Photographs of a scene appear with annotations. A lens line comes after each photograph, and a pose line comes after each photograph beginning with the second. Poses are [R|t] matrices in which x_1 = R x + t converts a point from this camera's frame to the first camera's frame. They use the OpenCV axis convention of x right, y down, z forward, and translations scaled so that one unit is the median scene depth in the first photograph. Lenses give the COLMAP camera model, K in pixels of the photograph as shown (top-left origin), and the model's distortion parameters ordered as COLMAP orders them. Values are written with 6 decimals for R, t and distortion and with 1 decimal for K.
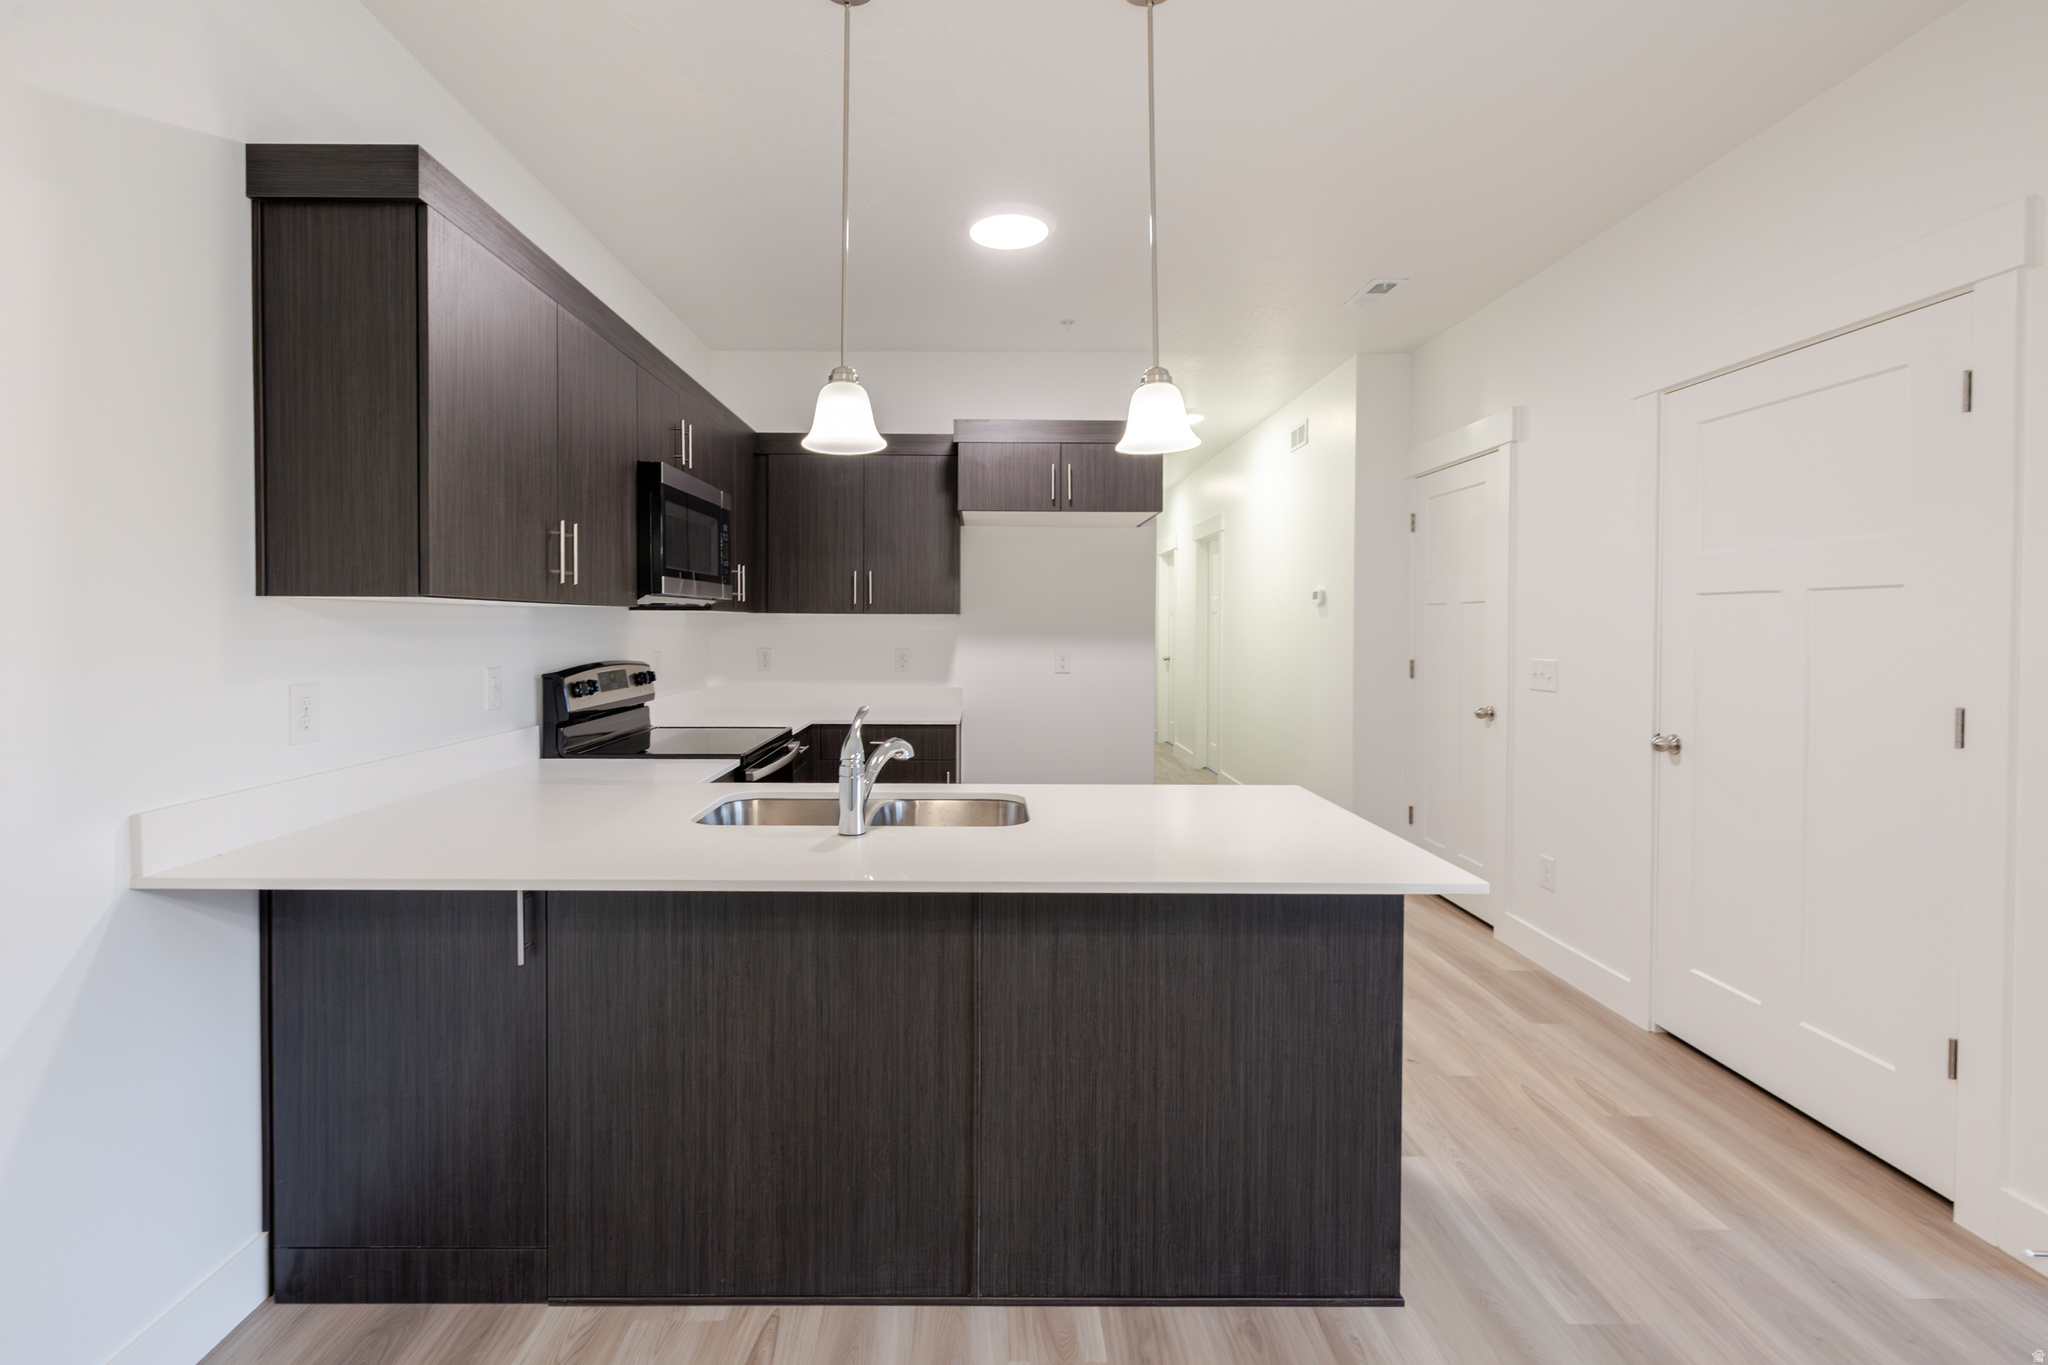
lens RADIAL K [[907.0, 0, 990.9], [0, 907.0, 634.8], [0, 0, 1]] dist [-0.000337, -0.000432]
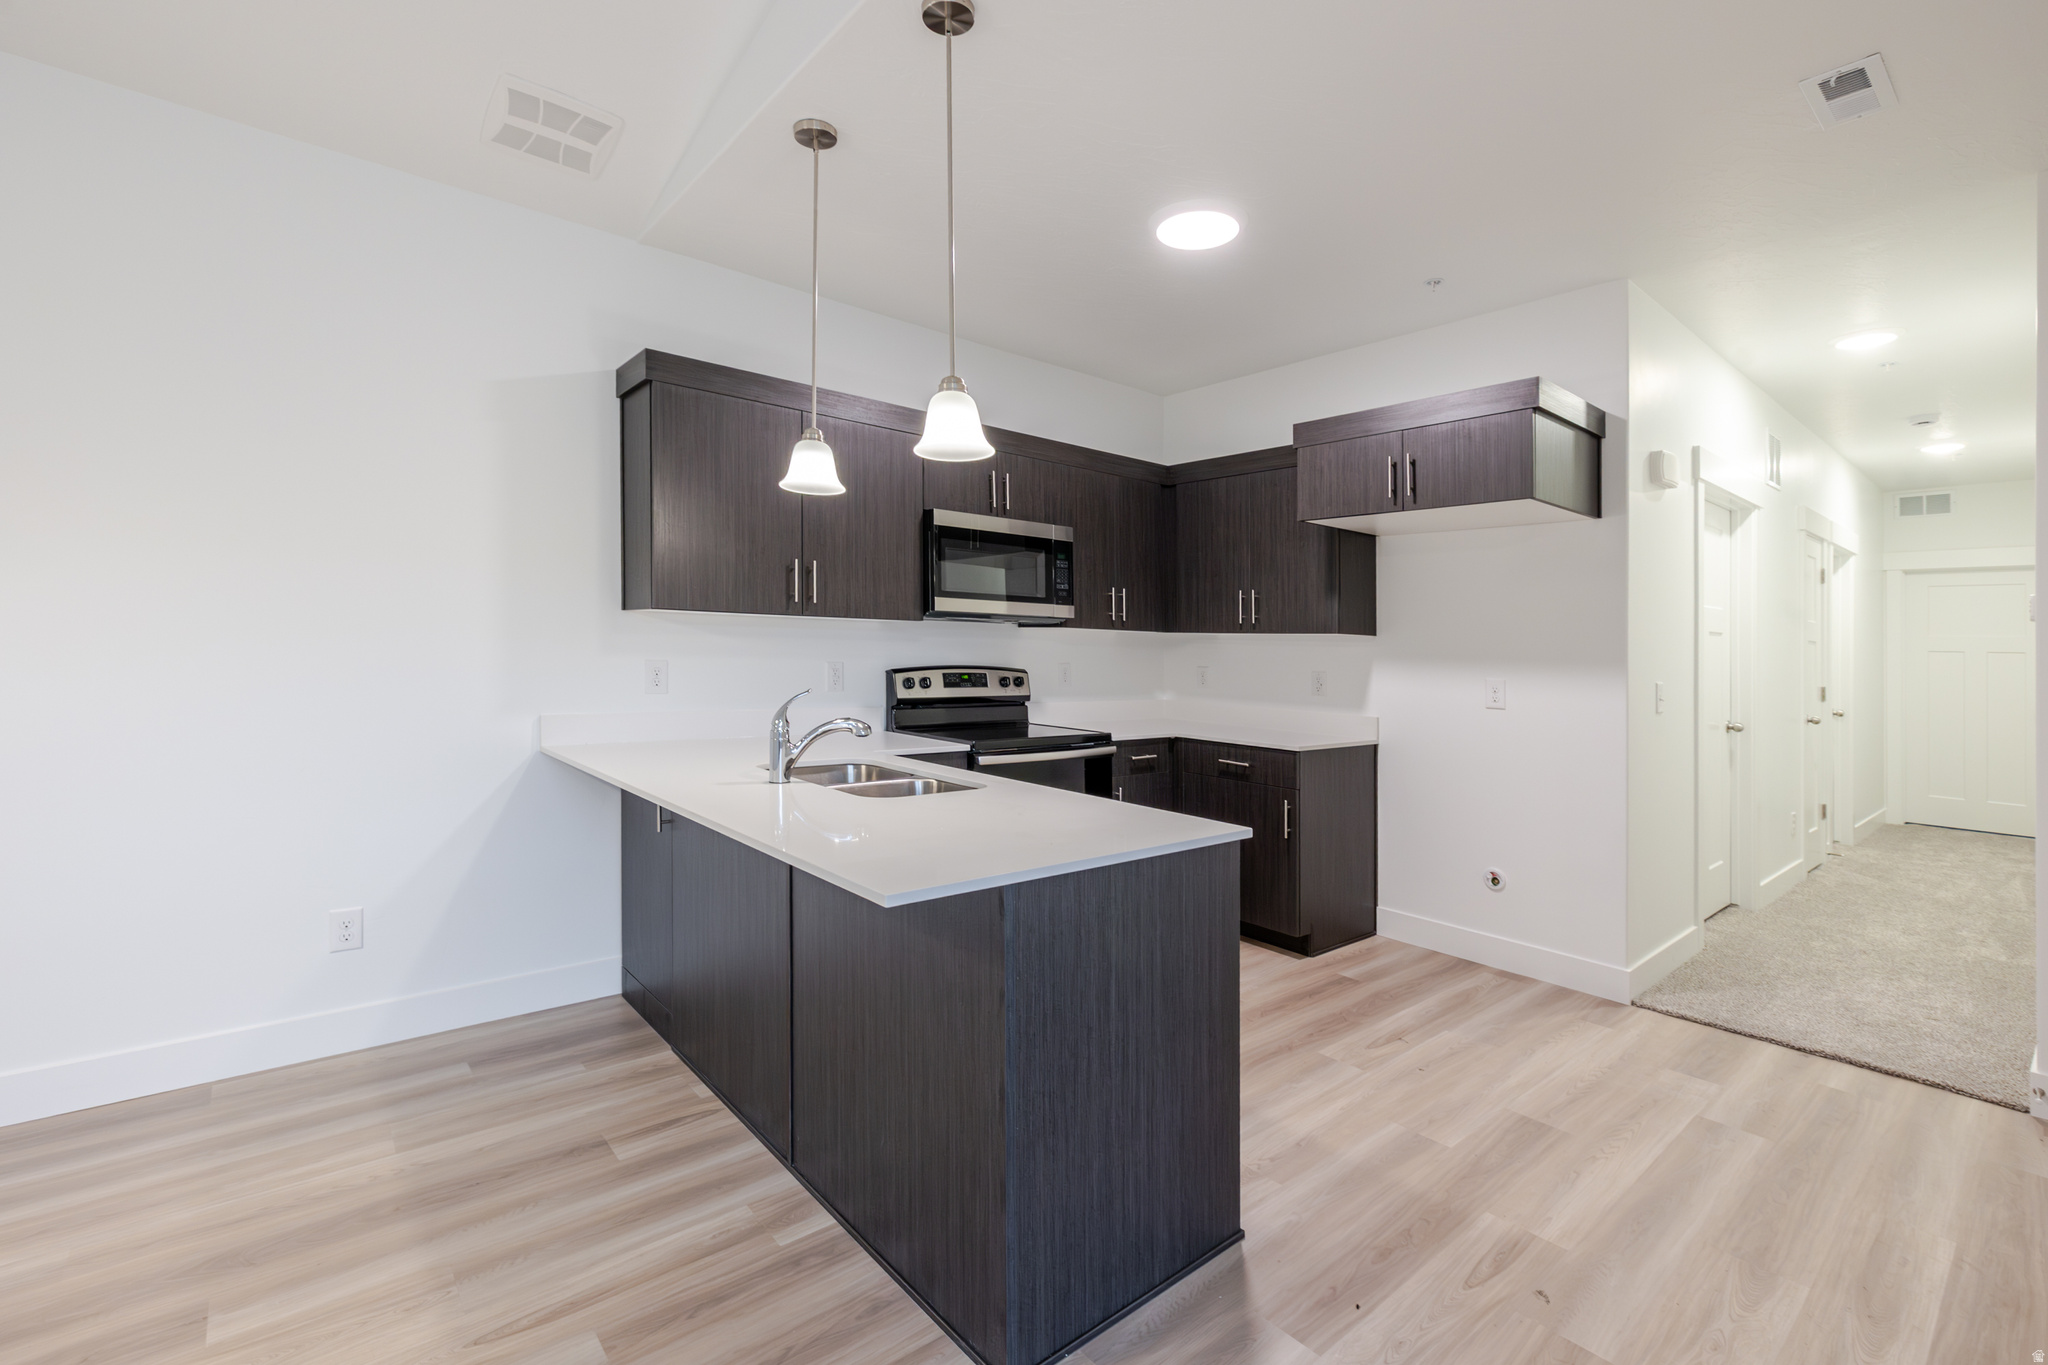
lens RADIAL K [[896.3, 0, 1029.8], [0, 896.3, 664.2], [0, 0, 1]] dist [0.000203, -0.000227]
pose [[0.647277, 0.027580, -0.761755, 0.699796], [-0.032029, 0.999447, 0.008971, 0.014742], [0.761581, 0.018592, 0.647803, 0.277908]]
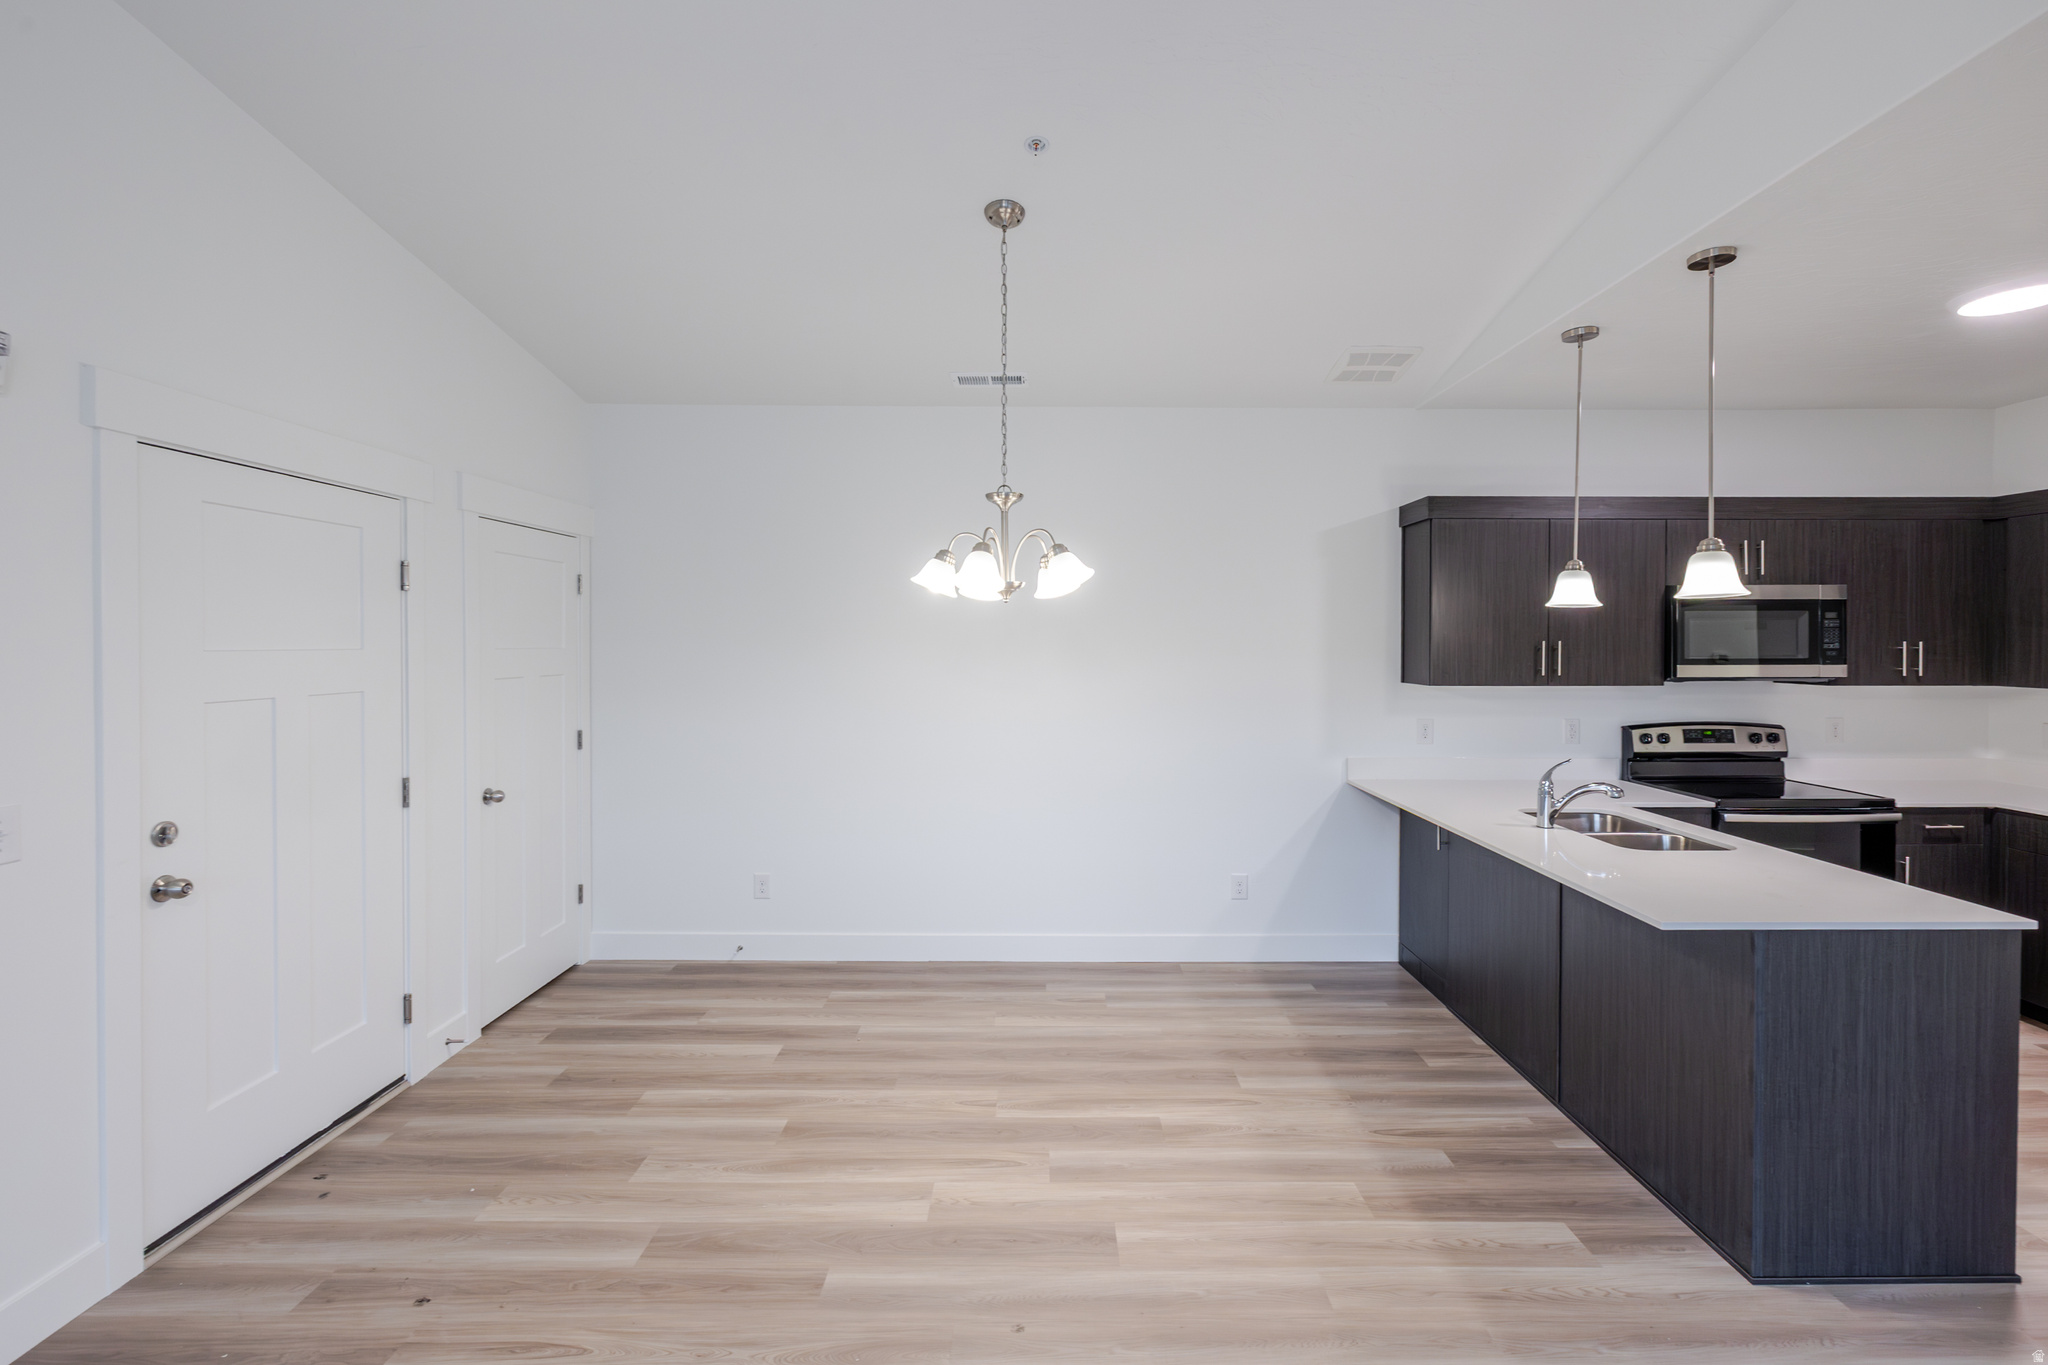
lens RADIAL K [[895.9, 0, 1062.7], [0, 895.9, 694.7], [0, 0, 1]] dist [0.002347, -0.000116]
pose [[0.020864, 0.056361, -0.998192, 1.029341], [-0.013991, 0.998328, 0.056076, -0.084153], [0.999684, 0.012796, 0.021618, 0.002869]]
